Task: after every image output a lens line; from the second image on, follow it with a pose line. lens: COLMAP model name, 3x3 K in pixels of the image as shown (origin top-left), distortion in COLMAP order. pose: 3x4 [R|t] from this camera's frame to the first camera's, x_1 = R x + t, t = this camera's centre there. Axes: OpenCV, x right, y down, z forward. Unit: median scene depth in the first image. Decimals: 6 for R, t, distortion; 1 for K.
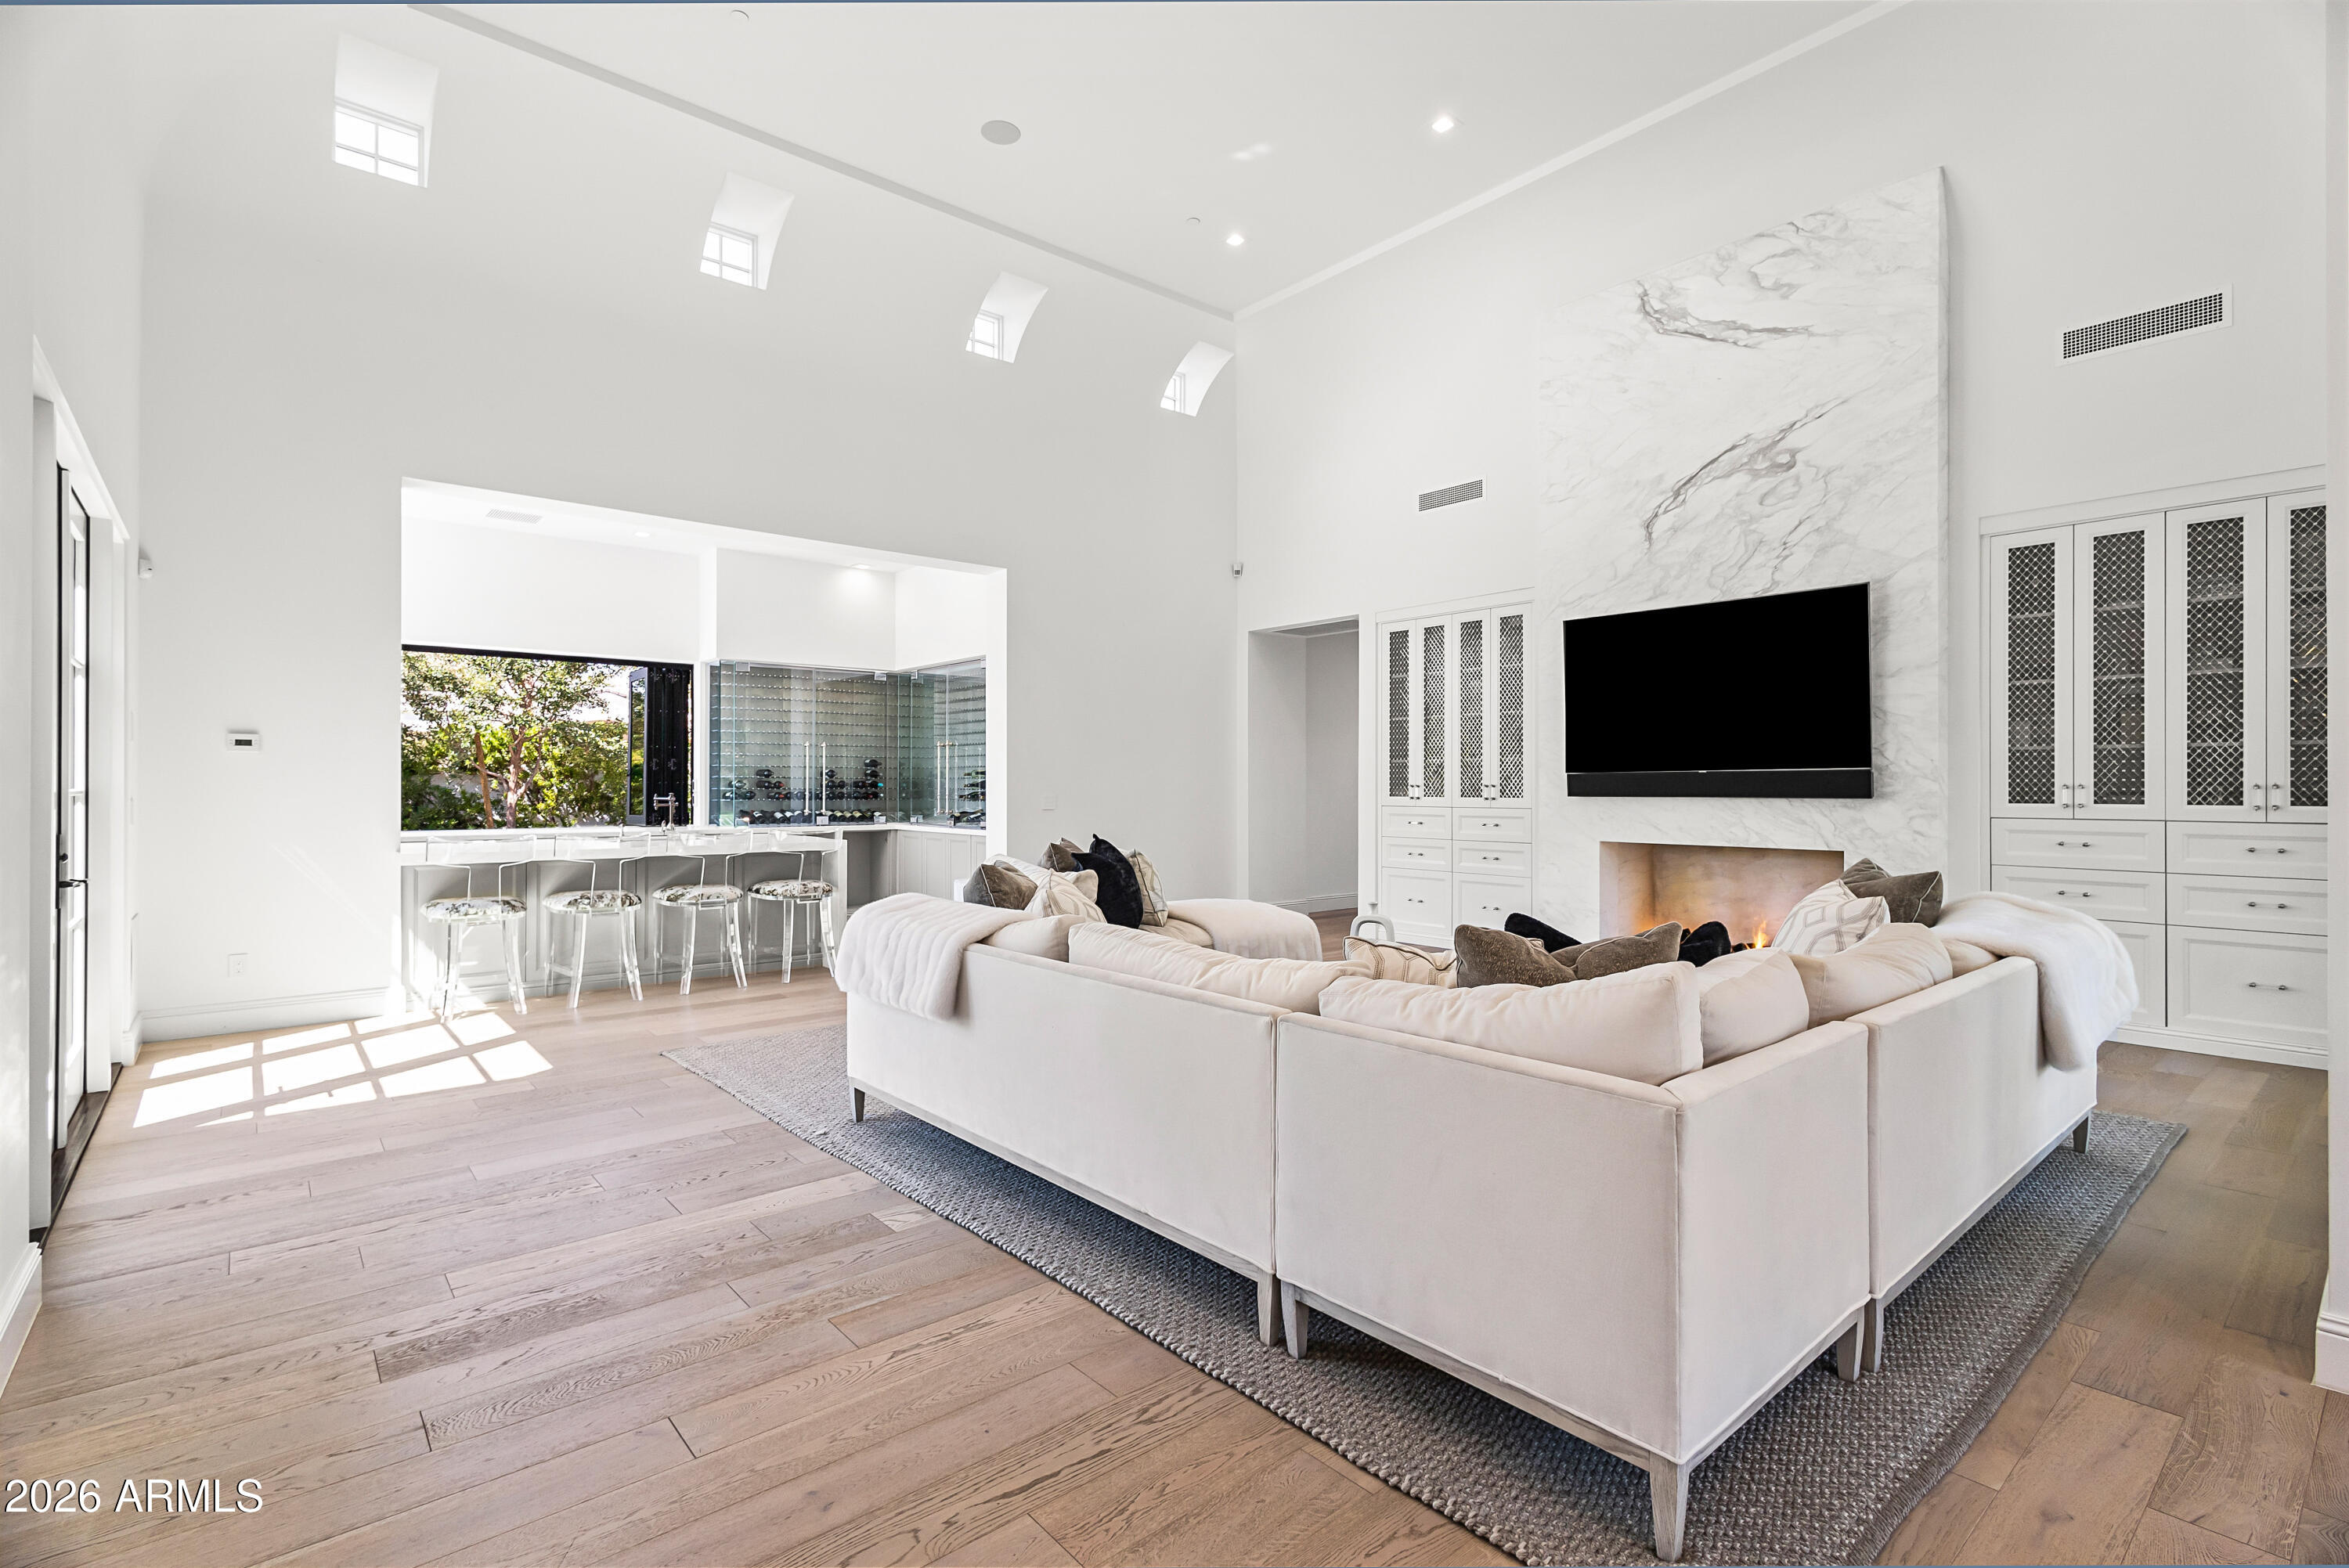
lens RADIAL K [[1090.5, 0, 1171.8], [0, 1090.5, 773.8], [0, 0, 1]] dist [0.015050, -0.004584]
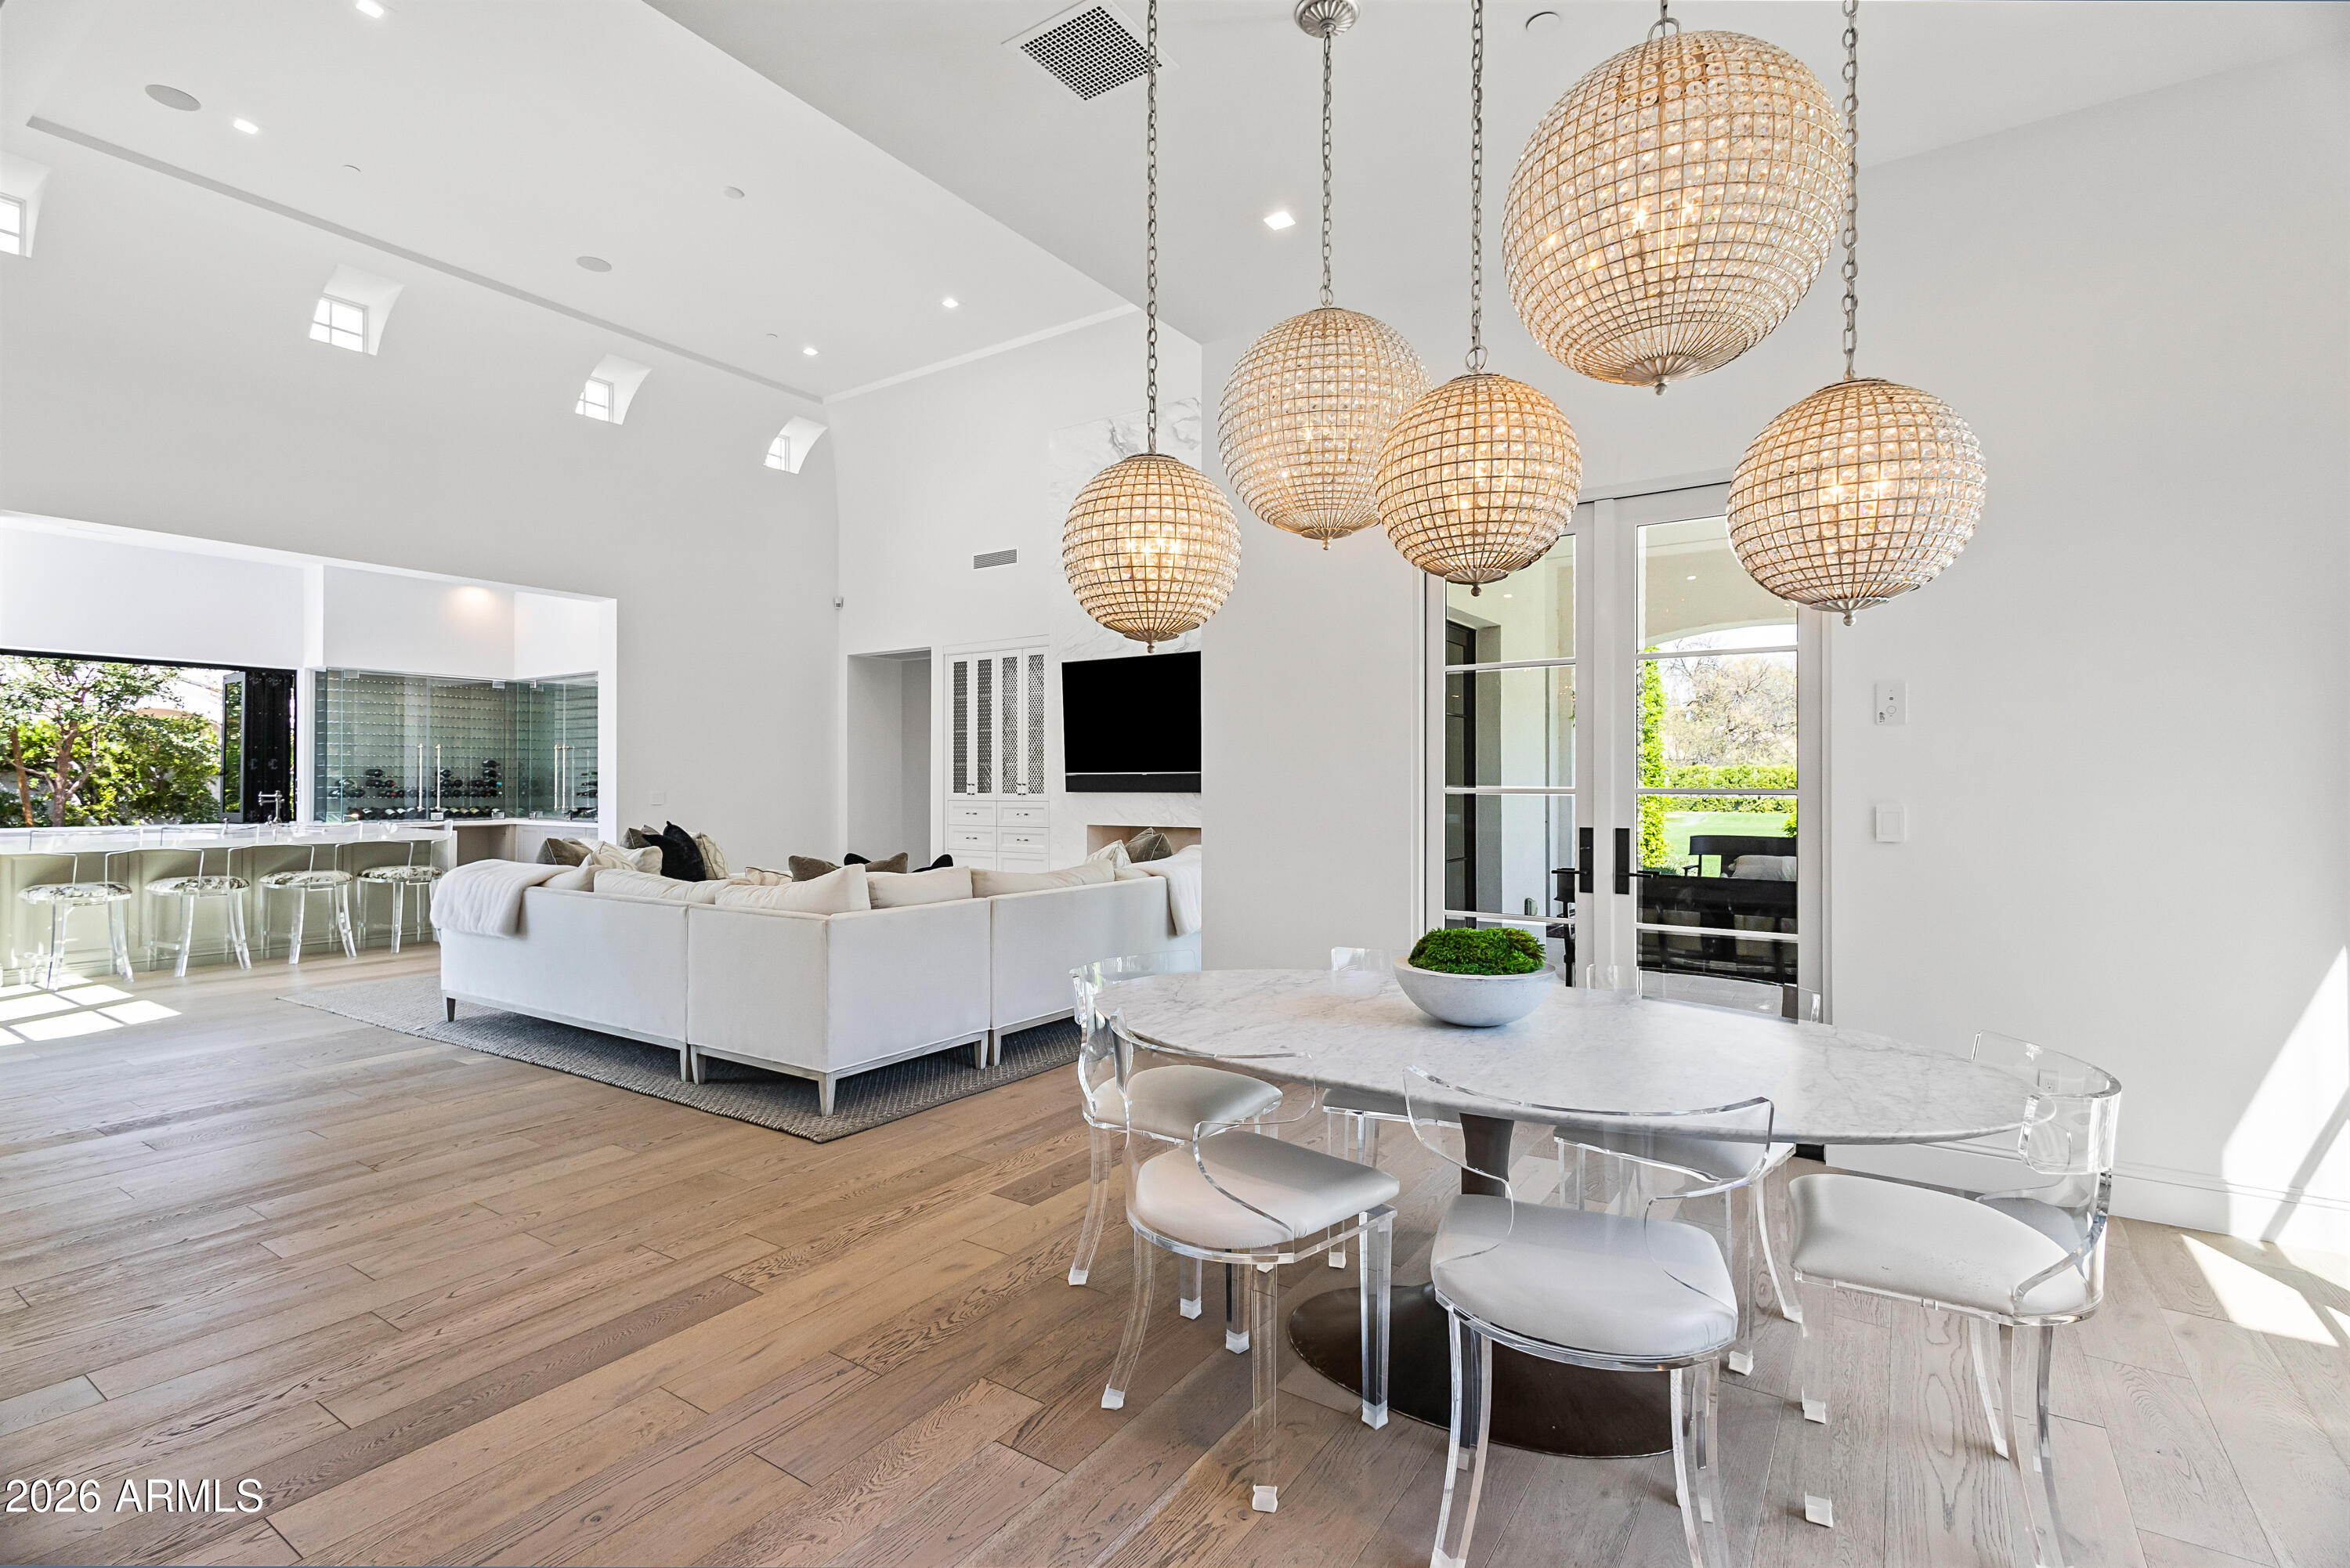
lens RADIAL K [[1091.0, 0, 1172.3], [0, 1091.0, 773.8], [0, 0, 1]] dist [0.015050, -0.004584]
pose [[0.963799, 0.002263, 0.266621, 0.110246], [-0.002479, 0.999997, 0.000475, -0.002401], [-0.266619, -0.001118, 0.963801, -0.290057]]
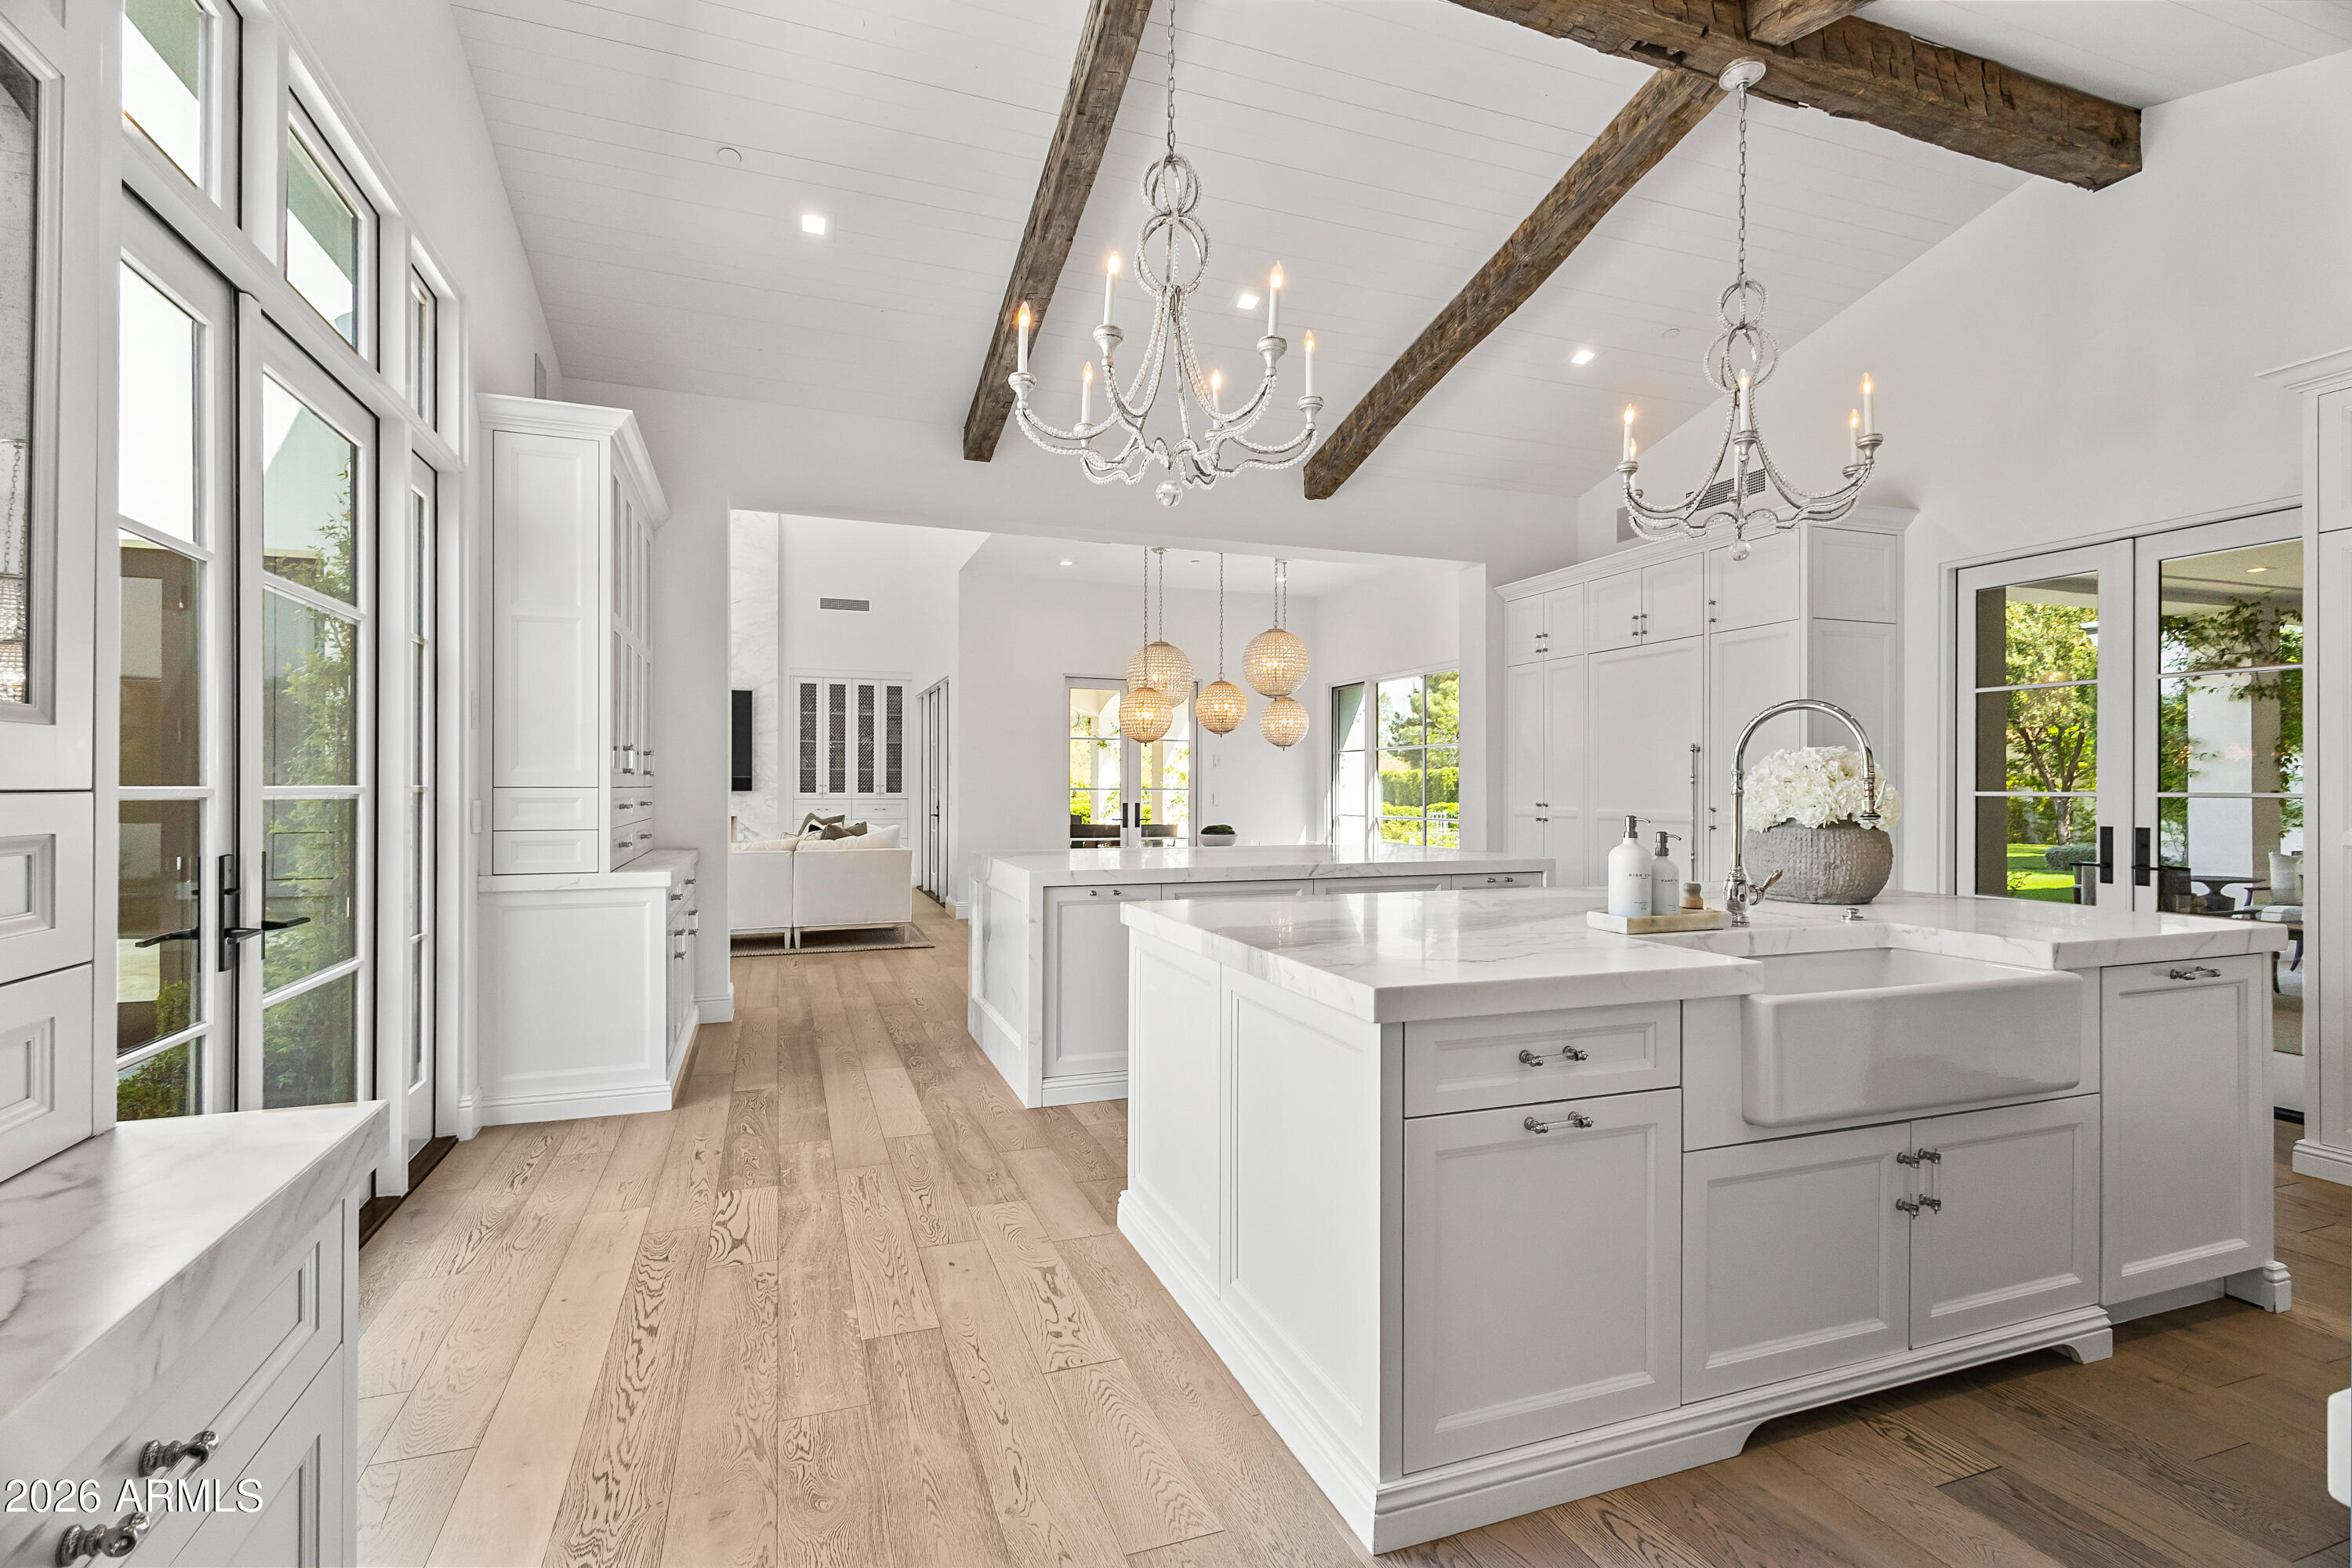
lens RADIAL K [[1092.0, 0, 1173.3], [0, 1092.0, 773.8], [0, 0, 1]] dist [0.015050, -0.004584]
pose [[0.346636, 0.009380, 0.937953, -0.753152], [-0.009932, 0.999931, -0.006329, -0.004632], [-0.937947, -0.007122, 0.346705, -0.358526]]
